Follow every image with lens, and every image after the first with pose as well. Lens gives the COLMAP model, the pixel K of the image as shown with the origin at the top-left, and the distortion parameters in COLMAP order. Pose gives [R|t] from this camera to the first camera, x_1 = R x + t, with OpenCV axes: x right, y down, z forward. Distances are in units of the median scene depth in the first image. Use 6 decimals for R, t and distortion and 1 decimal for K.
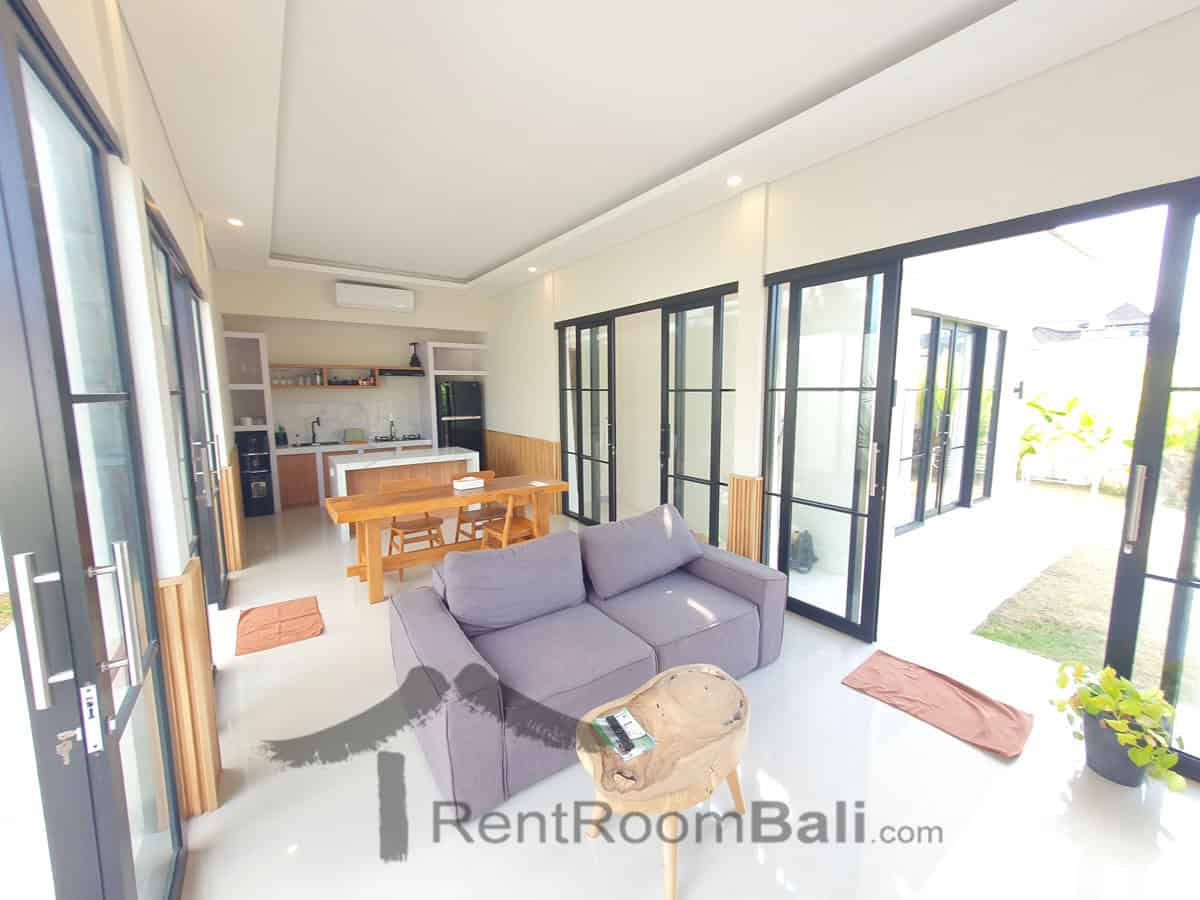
lens RADIAL K [[476.5, 0, 600.0], [0, 476.5, 450.0], [0, 0, 1]] dist [0.012888, 0.000012]
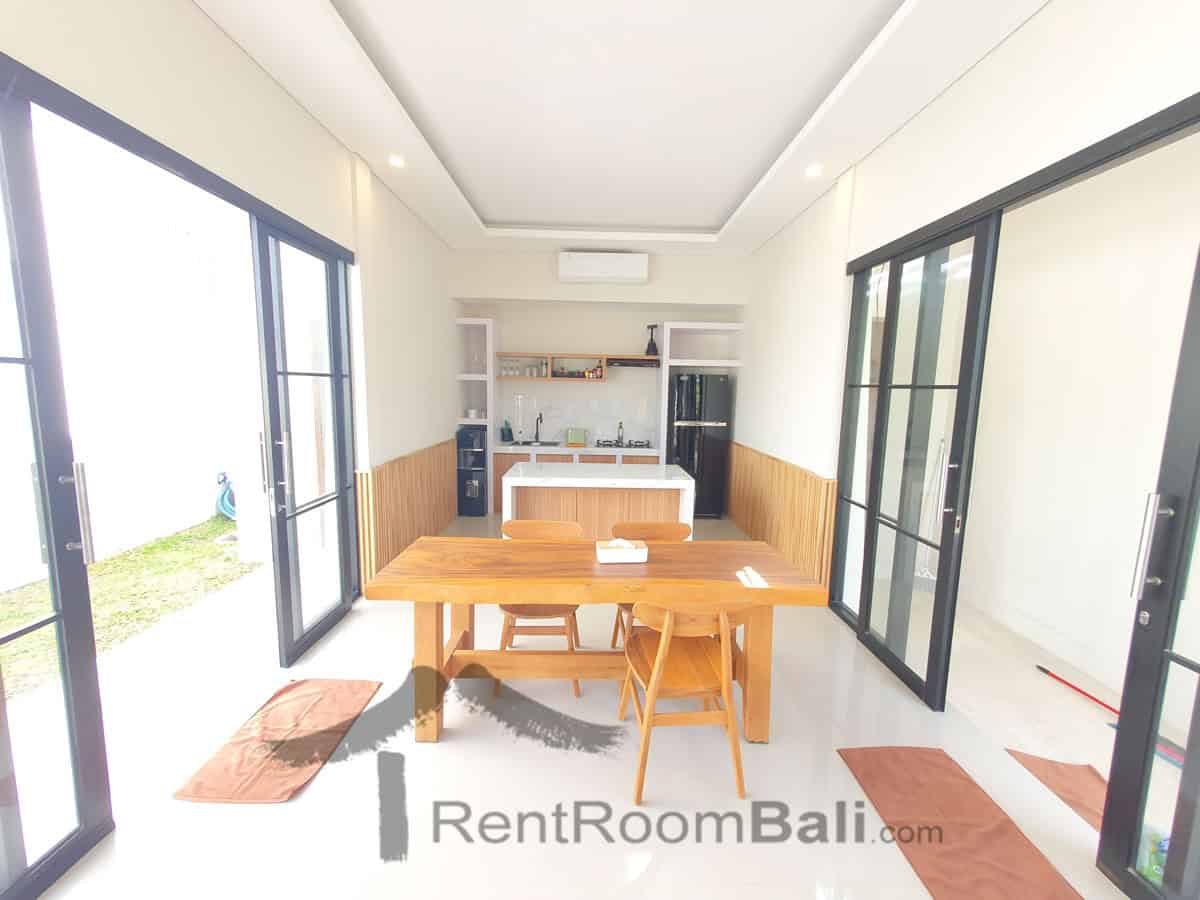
lens RADIAL K [[476.5, 0, 600.0], [0, 476.5, 450.0], [0, 0, 1]] dist [0.012888, 0.000012]
pose [[0.823761, 0.094725, -0.558968, -0.002011], [-0.096127, 0.995004, 0.026954, -0.038929], [0.558729, 0.031528, 0.828751, 0.369230]]
